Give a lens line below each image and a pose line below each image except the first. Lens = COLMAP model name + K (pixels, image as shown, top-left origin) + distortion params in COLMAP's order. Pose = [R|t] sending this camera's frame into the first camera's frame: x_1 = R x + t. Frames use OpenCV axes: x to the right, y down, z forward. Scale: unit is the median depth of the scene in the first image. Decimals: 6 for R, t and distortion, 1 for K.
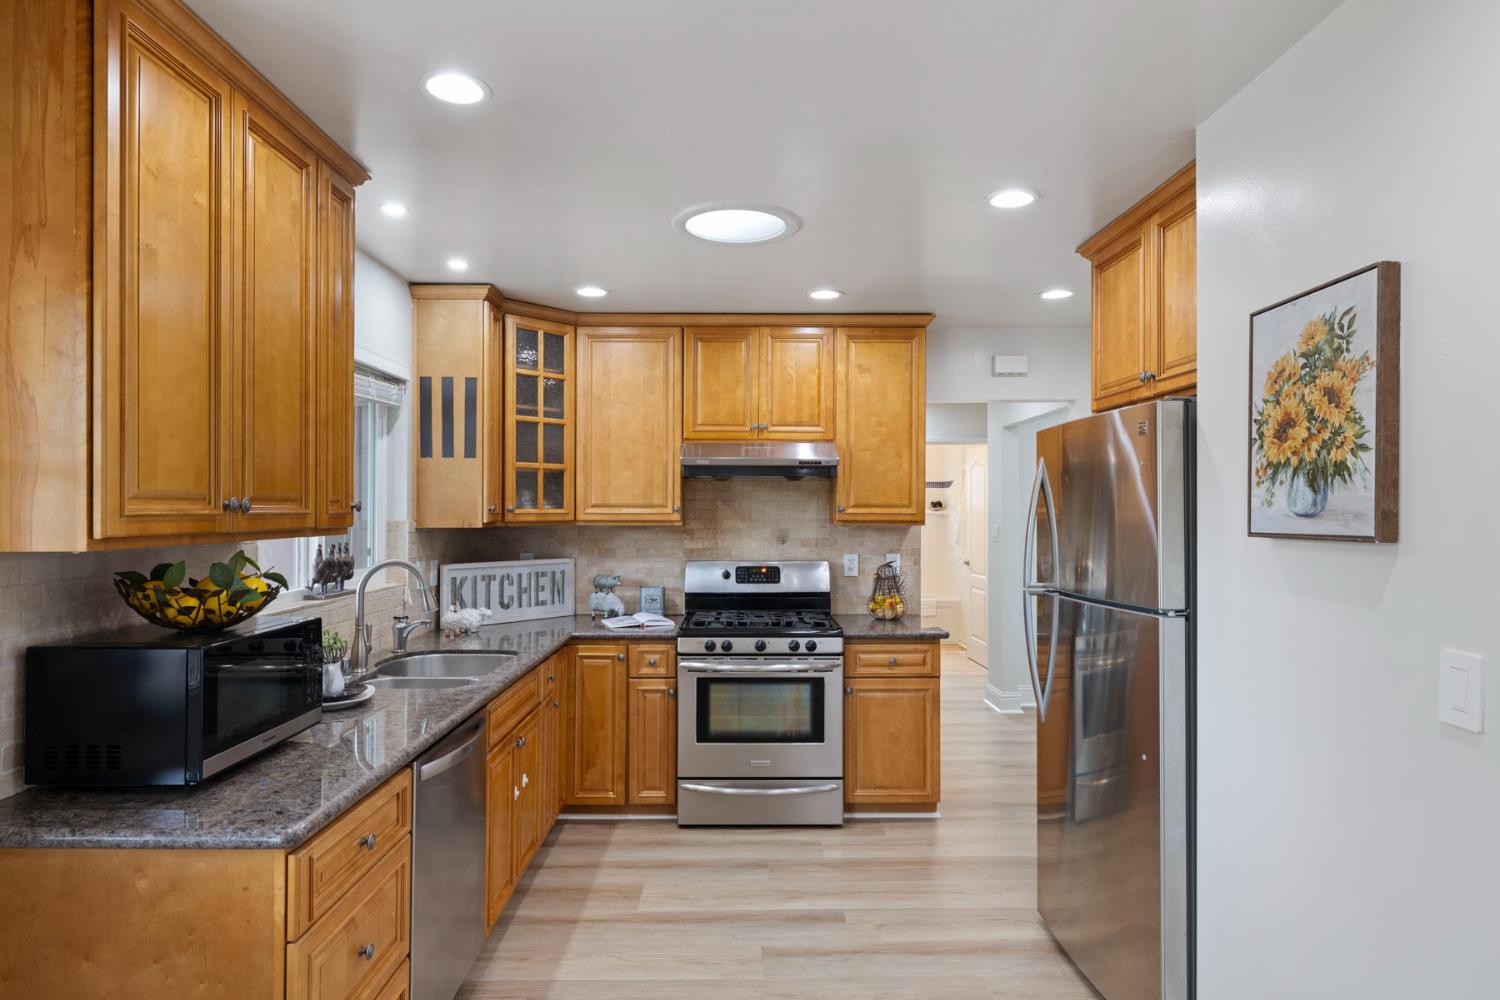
lens RADIAL K [[866.1, 0, 750.0], [0, 866.1, 500.0], [0, 0, 1]] dist [0.002855, -0.000012]
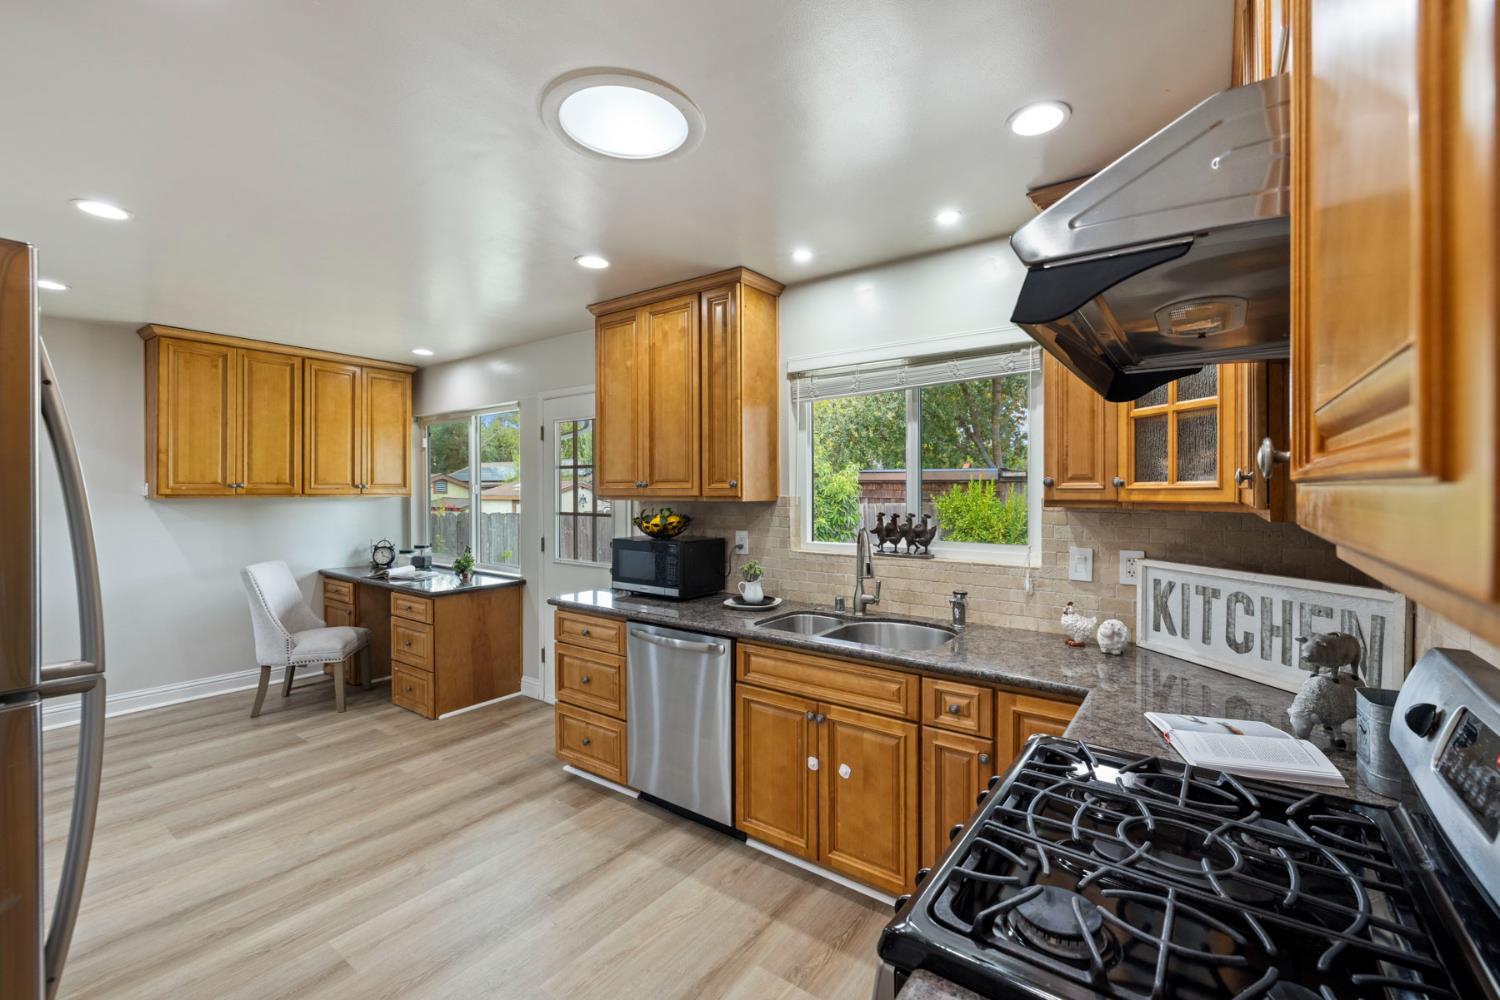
lens RADIAL K [[627.3, 0, 750.7], [0, 627.3, 492.6], [0, 0, 1]] dist [-0.000497, -0.000223]
pose [[-0.610037, -0.001377, -0.792372, 0.273497], [0.007857, 0.999939, -0.007786, 0.019668], [0.792334, -0.010976, -0.609989, 1.062896]]
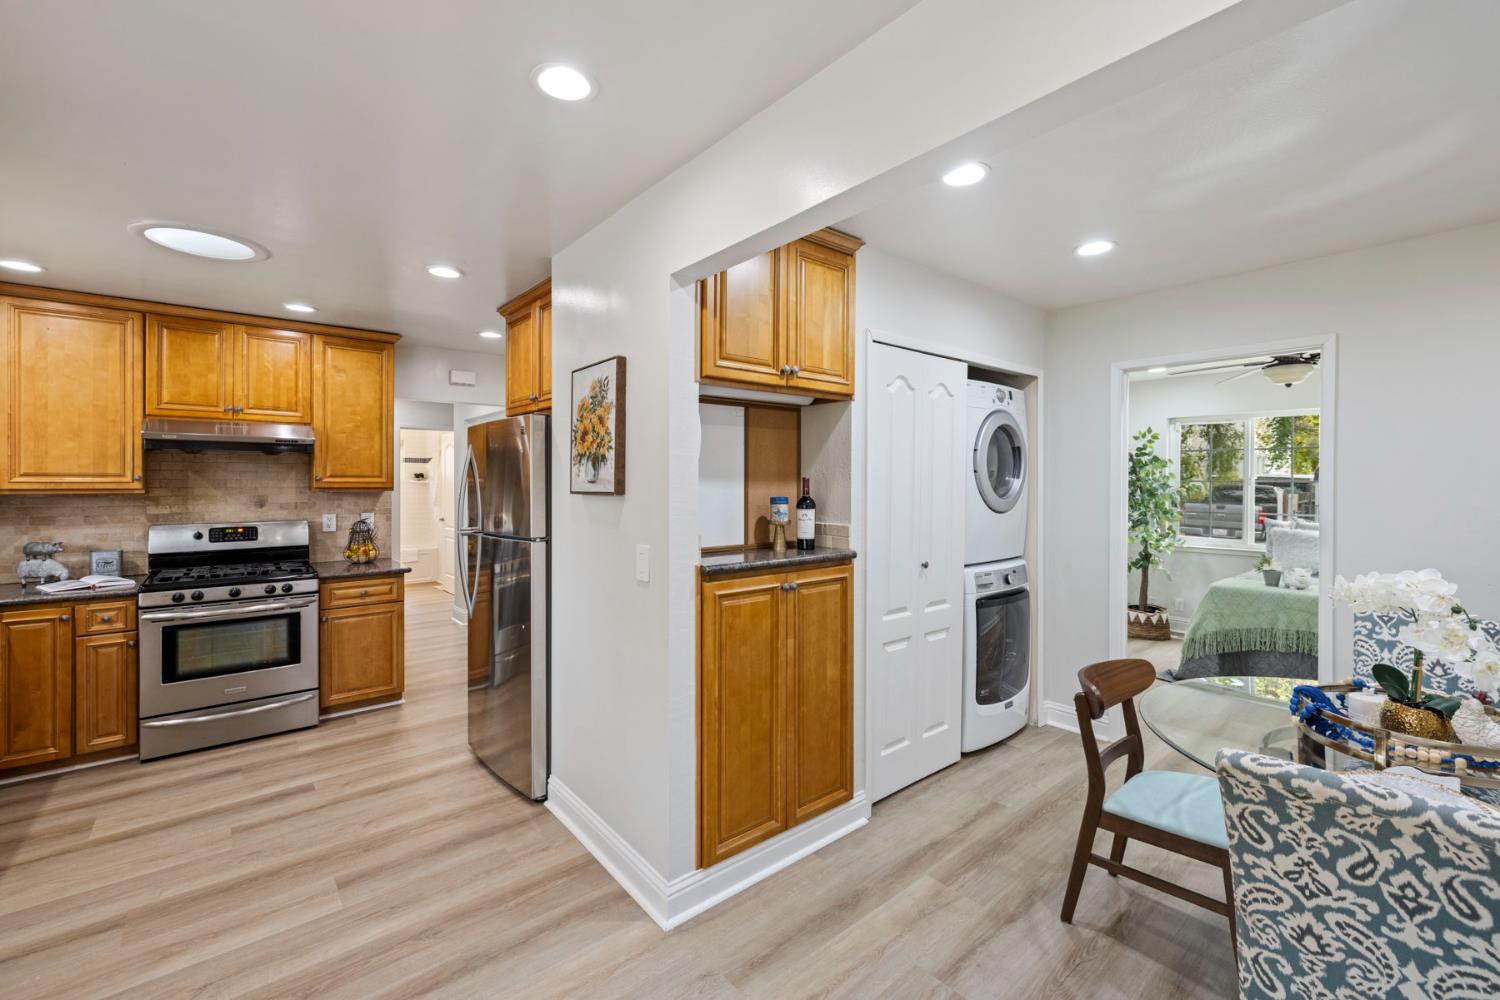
lens RADIAL K [[633.2, 0, 754.5], [0, 633.2, 483.2], [0, 0, 1]] dist [0.000626, -0.000019]
pose [[0.775768, -0.002584, 0.631012, 0.016675], [-0.007892, 0.999874, 0.013797, -0.000532], [-0.630968, -0.015683, 0.775650, -0.126487]]
